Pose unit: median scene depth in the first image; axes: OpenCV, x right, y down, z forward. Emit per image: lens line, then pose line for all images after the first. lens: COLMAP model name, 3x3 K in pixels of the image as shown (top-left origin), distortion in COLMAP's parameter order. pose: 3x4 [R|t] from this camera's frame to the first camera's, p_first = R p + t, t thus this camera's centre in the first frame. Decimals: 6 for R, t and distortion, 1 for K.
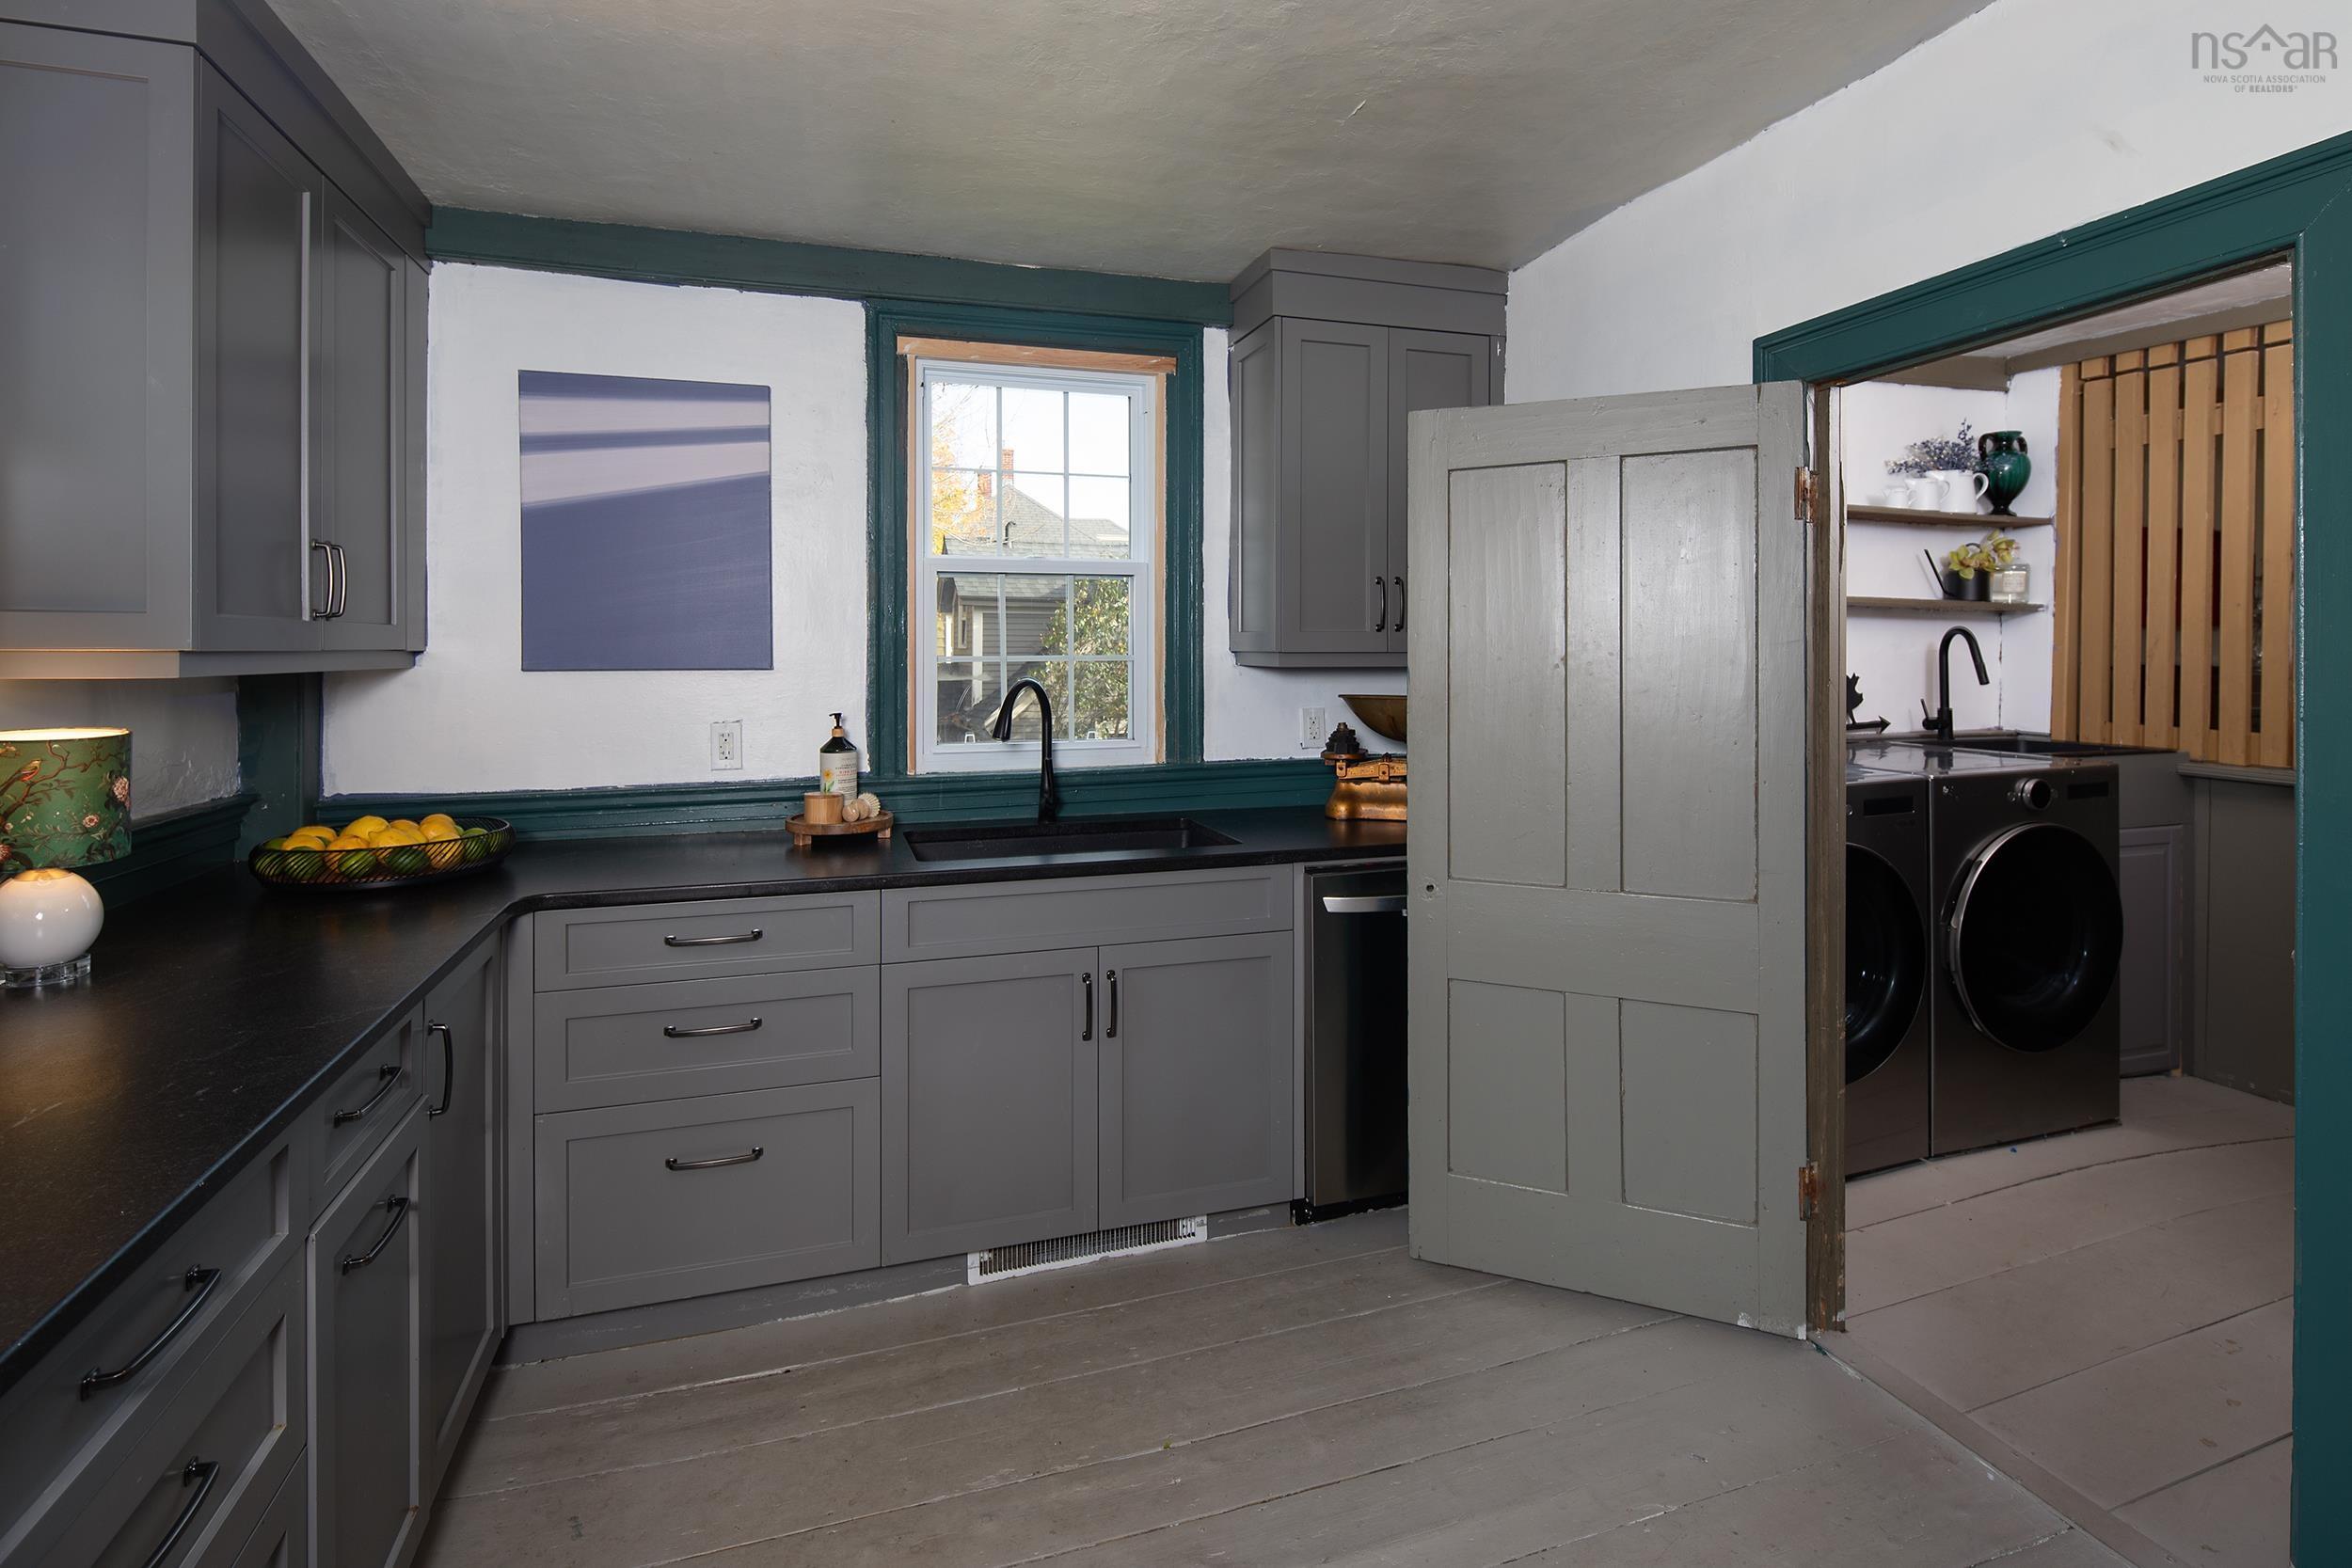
lens RADIAL K [[1139.6, 0, 1187.4], [0, 1139.6, 650.4], [0, 0, 1]] dist [-0.012618, -0.000361]
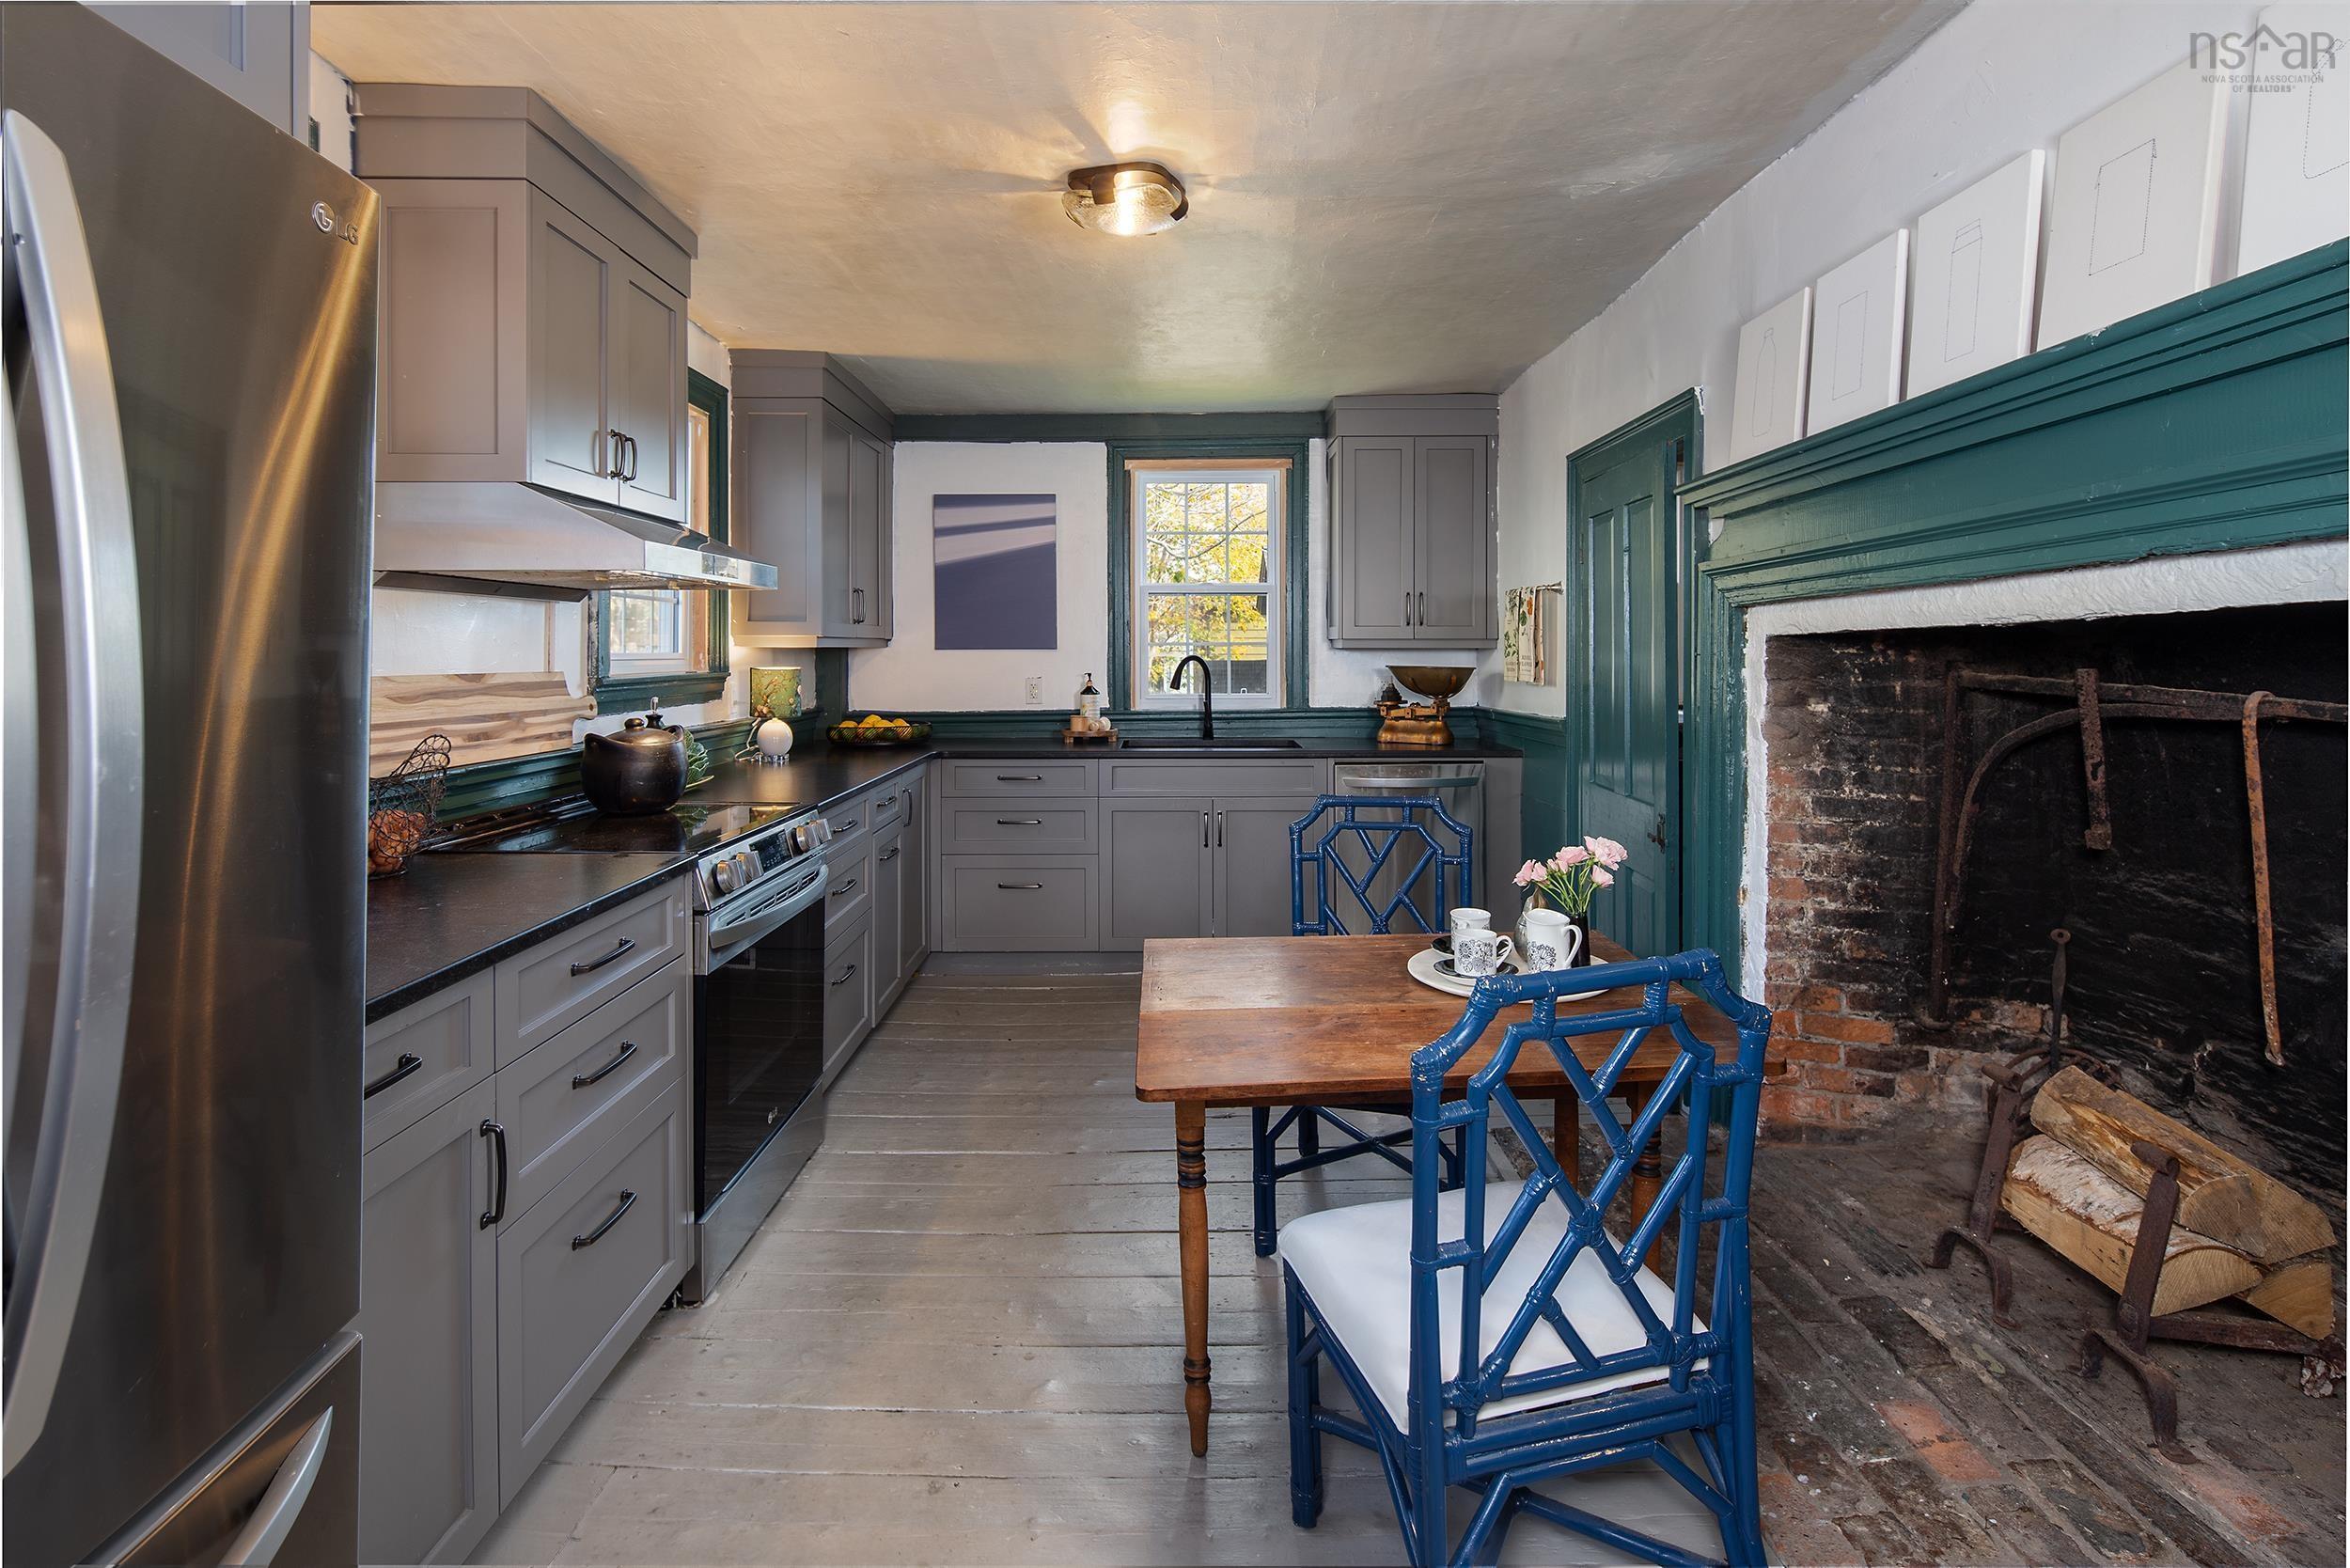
lens RADIAL K [[1138.8, 0, 1176.2], [0, 1138.8, 650.6], [0, 0, 1]] dist [-0.012618, -0.000361]
pose [[0.951742, -0.001059, -0.306898, 0.369235], [0.001198, 0.999999, 0.000263, 0.018127], [0.306898, -0.000618, 0.951742, -0.664205]]
